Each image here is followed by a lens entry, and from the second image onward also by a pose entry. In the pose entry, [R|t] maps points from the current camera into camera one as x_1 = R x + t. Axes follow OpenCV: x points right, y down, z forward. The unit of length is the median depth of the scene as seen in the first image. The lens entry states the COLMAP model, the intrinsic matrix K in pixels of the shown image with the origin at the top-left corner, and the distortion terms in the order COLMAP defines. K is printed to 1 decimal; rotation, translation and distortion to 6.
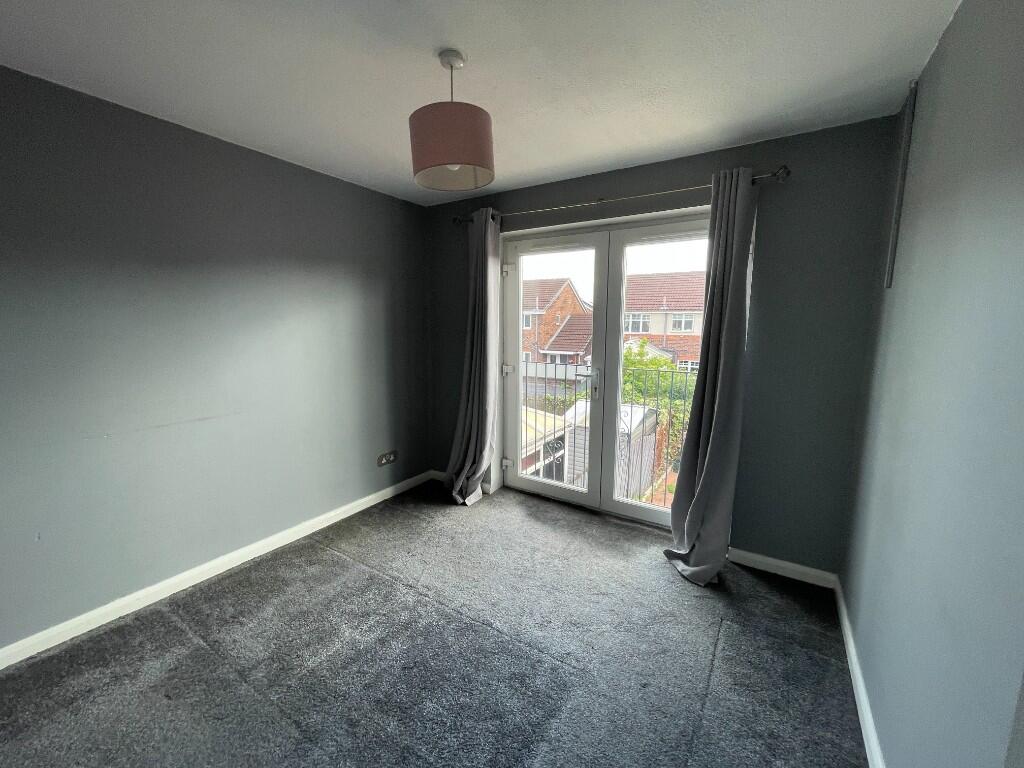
lens RADIAL K [[410.4, 0, 511.5], [0, 410.4, 383.2], [0, 0, 1]] dist [-0.001660, -0.000309]
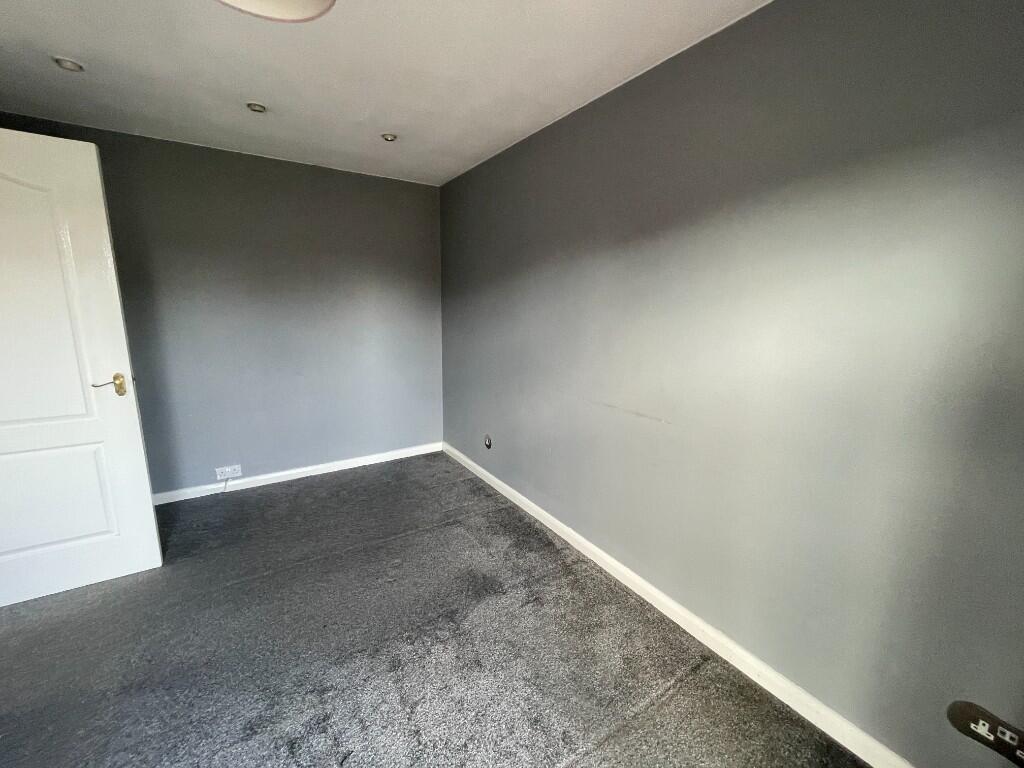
lens RADIAL K [[410.4, 0, 510.6], [0, 410.4, 383.4], [0, 0, 1]] dist [-0.001660, -0.000309]
pose [[-0.426869, 0.148979, -0.891957, 0.138685], [-0.150304, 0.960929, 0.232431, -0.133162], [0.891735, 0.233283, -0.387799, 0.993227]]
